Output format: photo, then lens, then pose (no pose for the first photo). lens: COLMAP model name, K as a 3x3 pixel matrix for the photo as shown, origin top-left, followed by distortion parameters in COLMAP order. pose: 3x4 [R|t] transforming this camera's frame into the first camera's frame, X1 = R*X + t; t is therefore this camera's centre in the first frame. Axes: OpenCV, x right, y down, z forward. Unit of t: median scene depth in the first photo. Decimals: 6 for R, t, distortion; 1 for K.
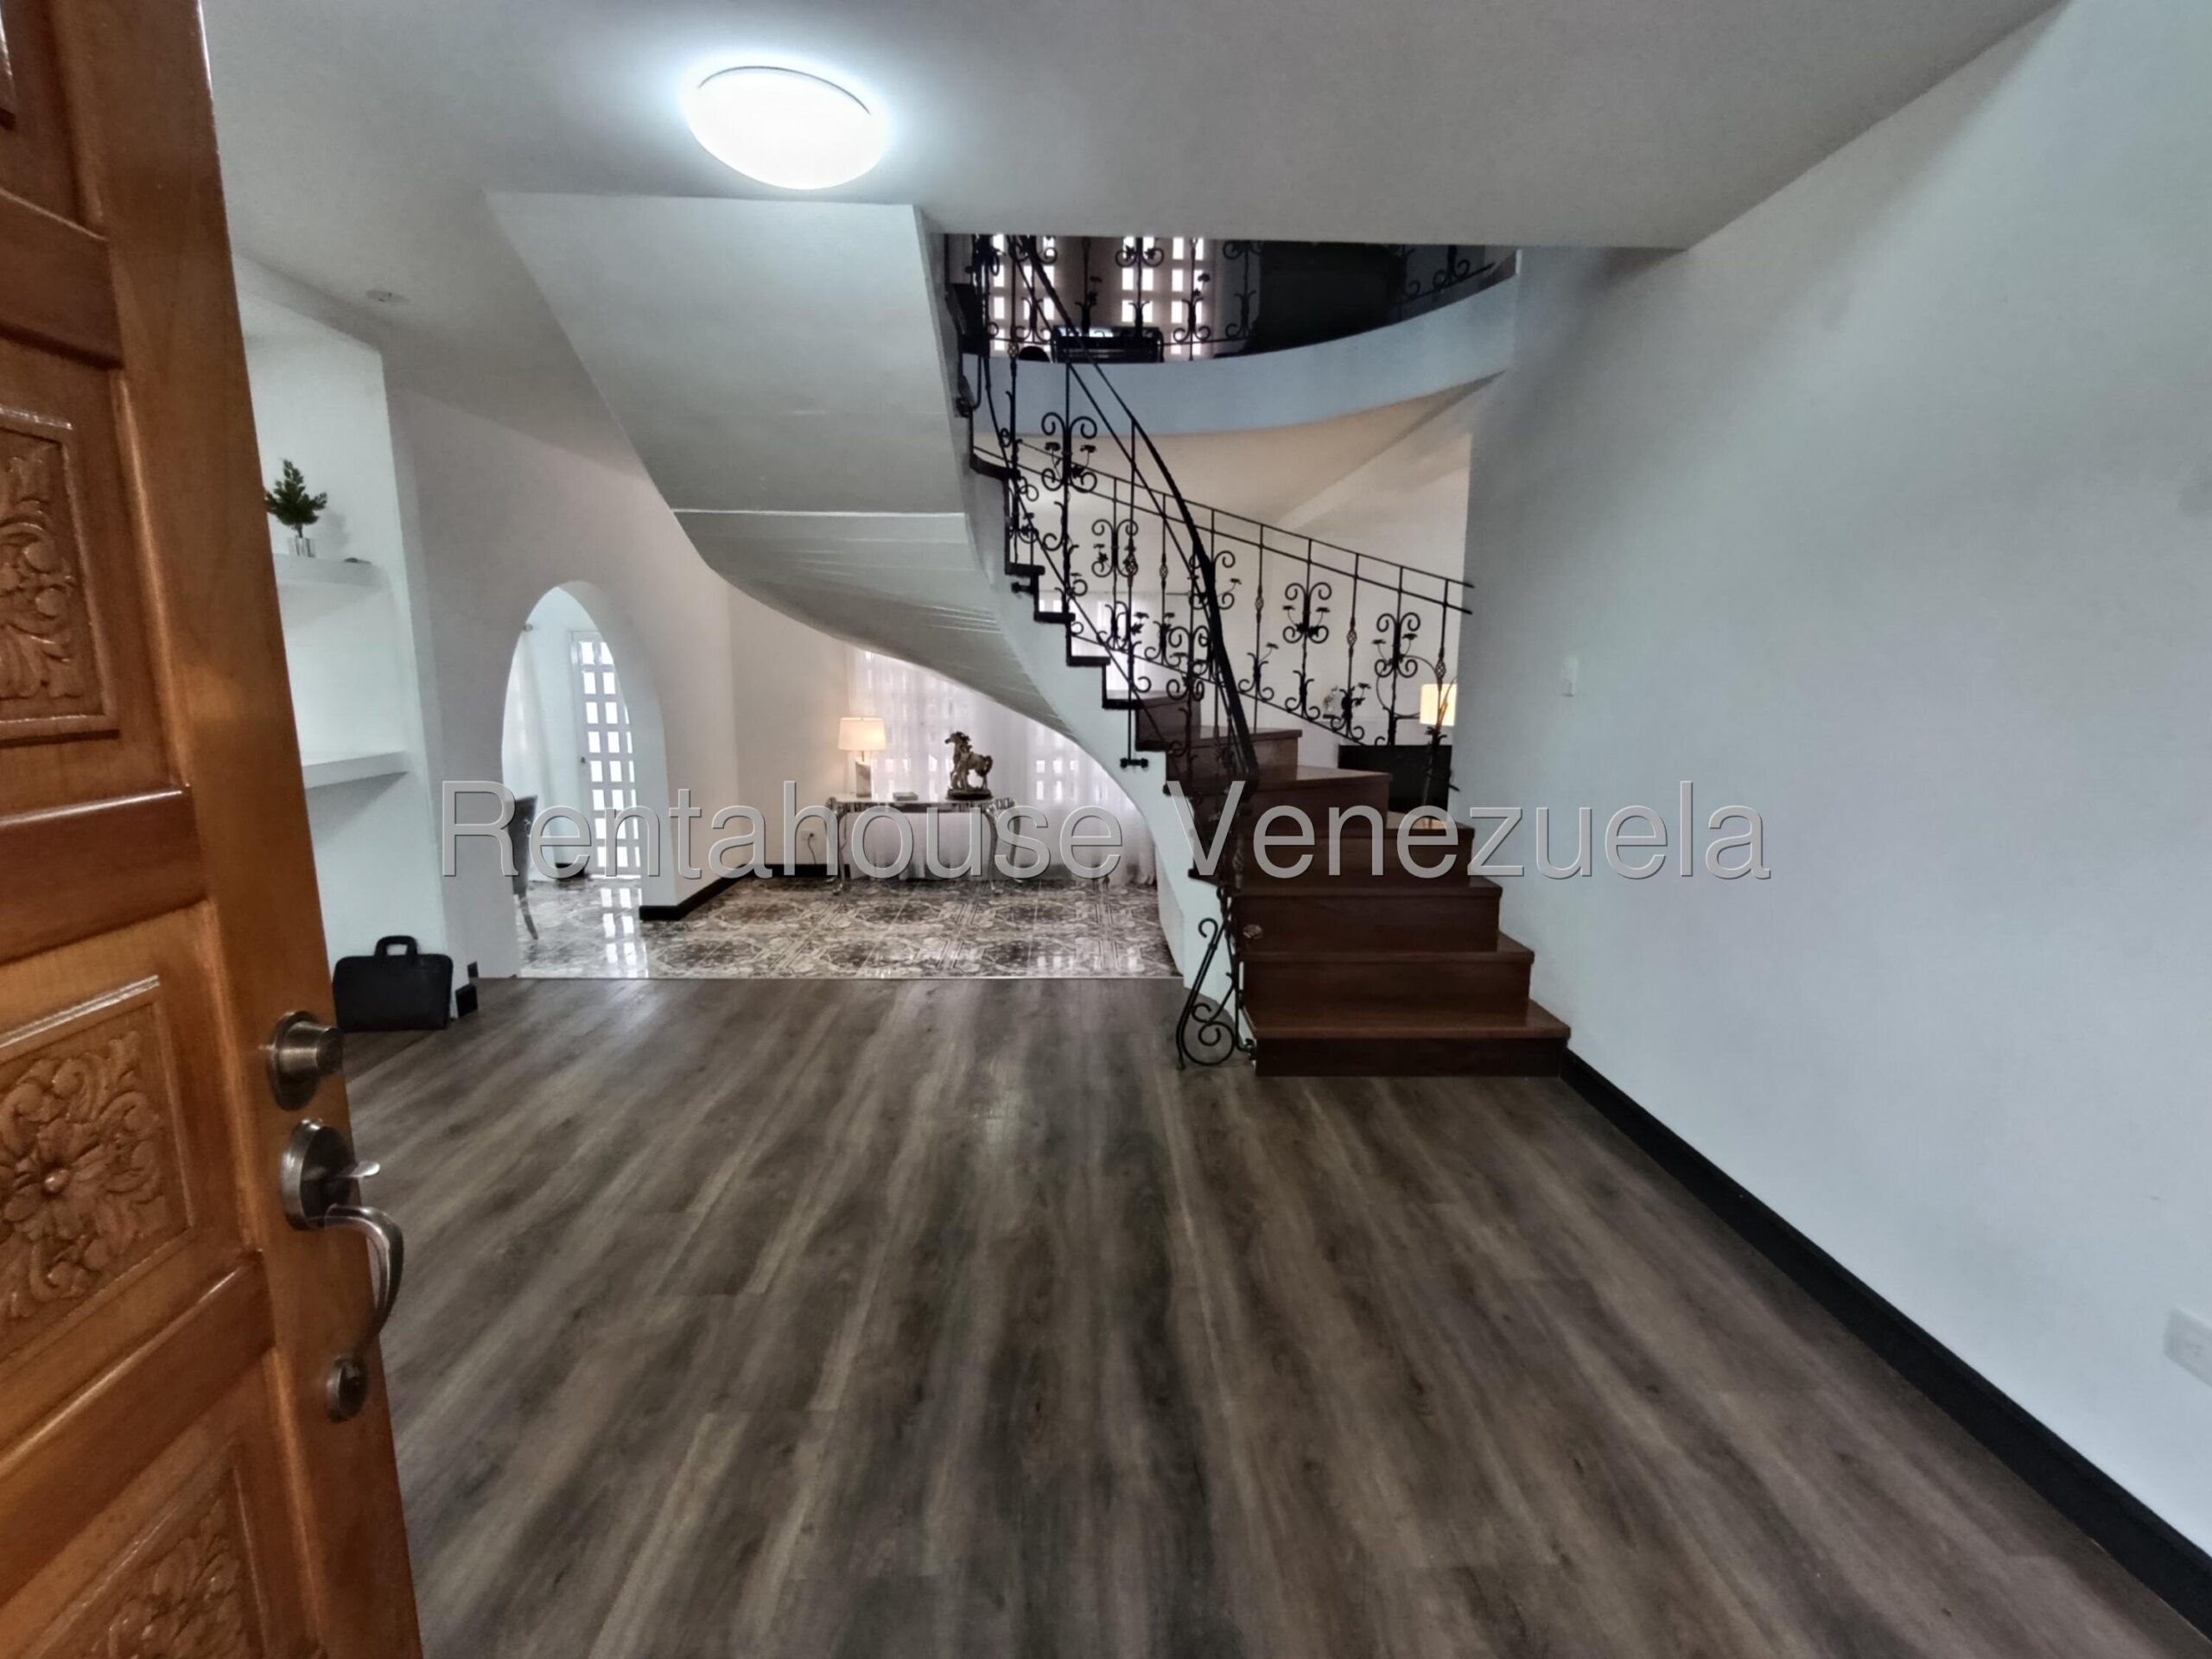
lens RADIAL K [[986.1, 0, 1112.2], [0, 986.1, 830.1], [0, 0, 1]] dist [0.001130, -0.000792]
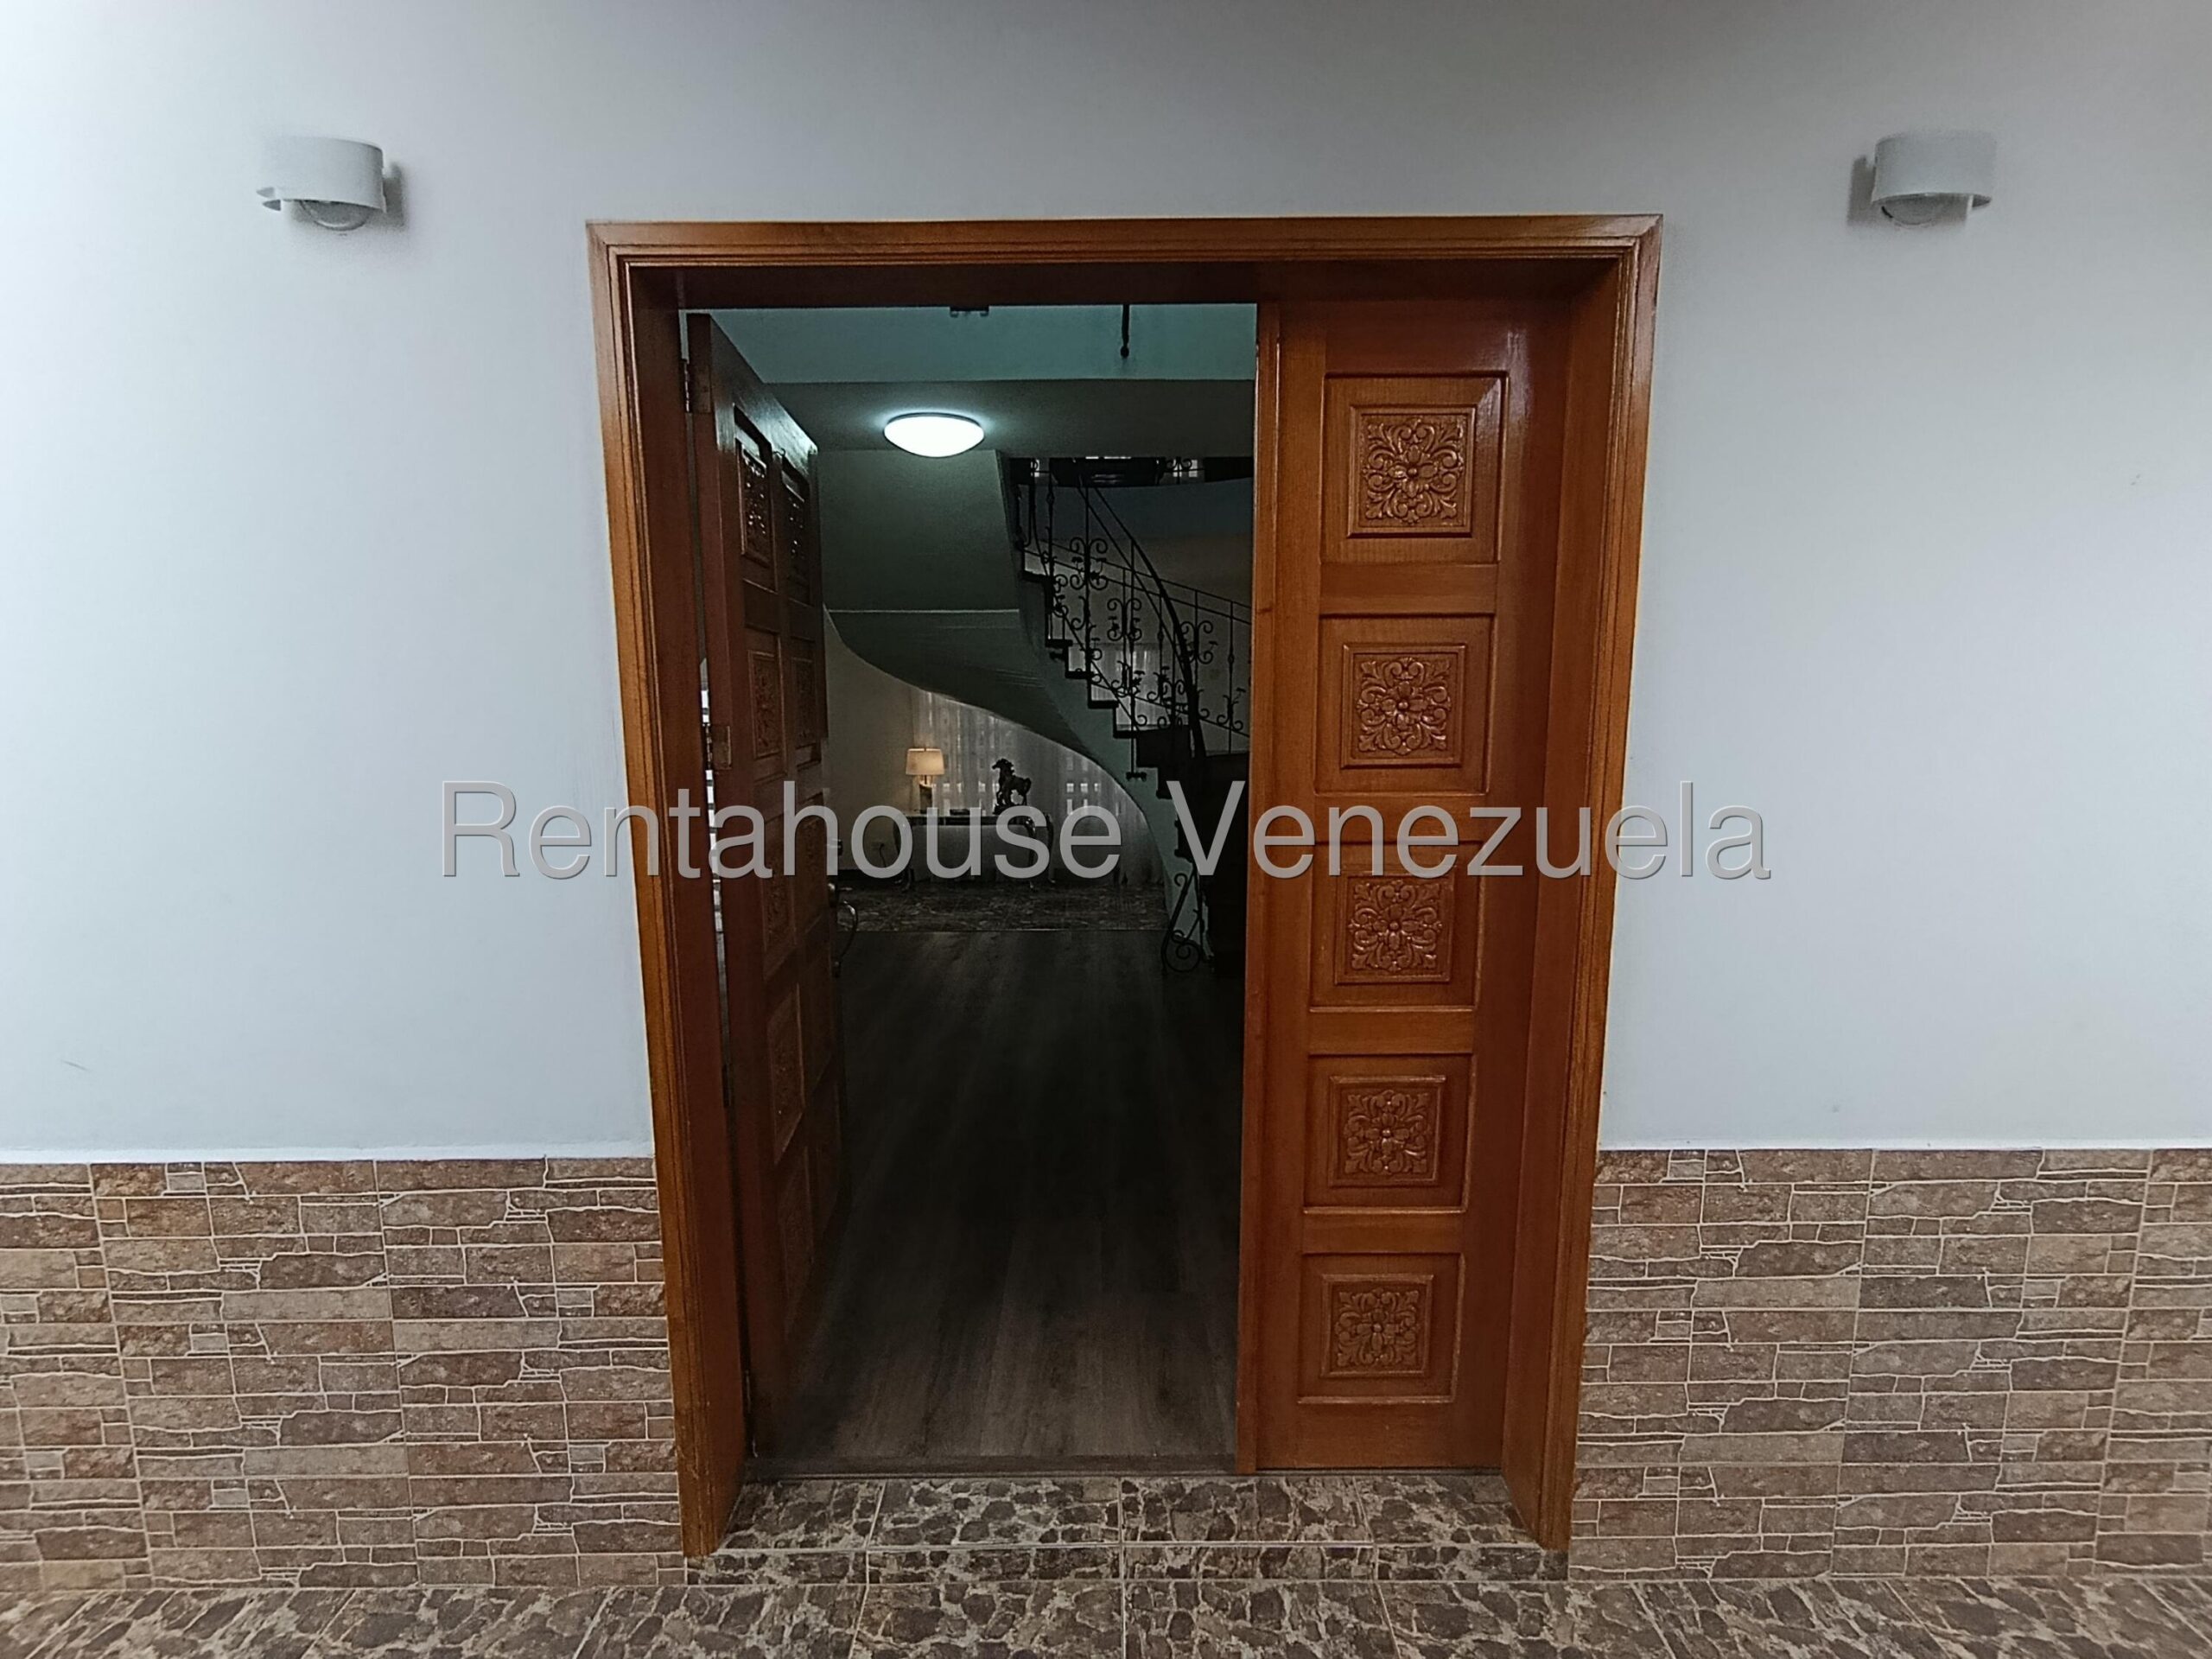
lens RADIAL K [[986.1, 0, 1112.2], [0, 986.1, 830.1], [0, 0, 1]] dist [0.001130, -0.000792]
pose [[0.999492, -0.009543, -0.030394, 0.037339], [0.008576, 0.999458, -0.031788, 0.068905], [0.030680, 0.031511, 0.999032, -0.515604]]
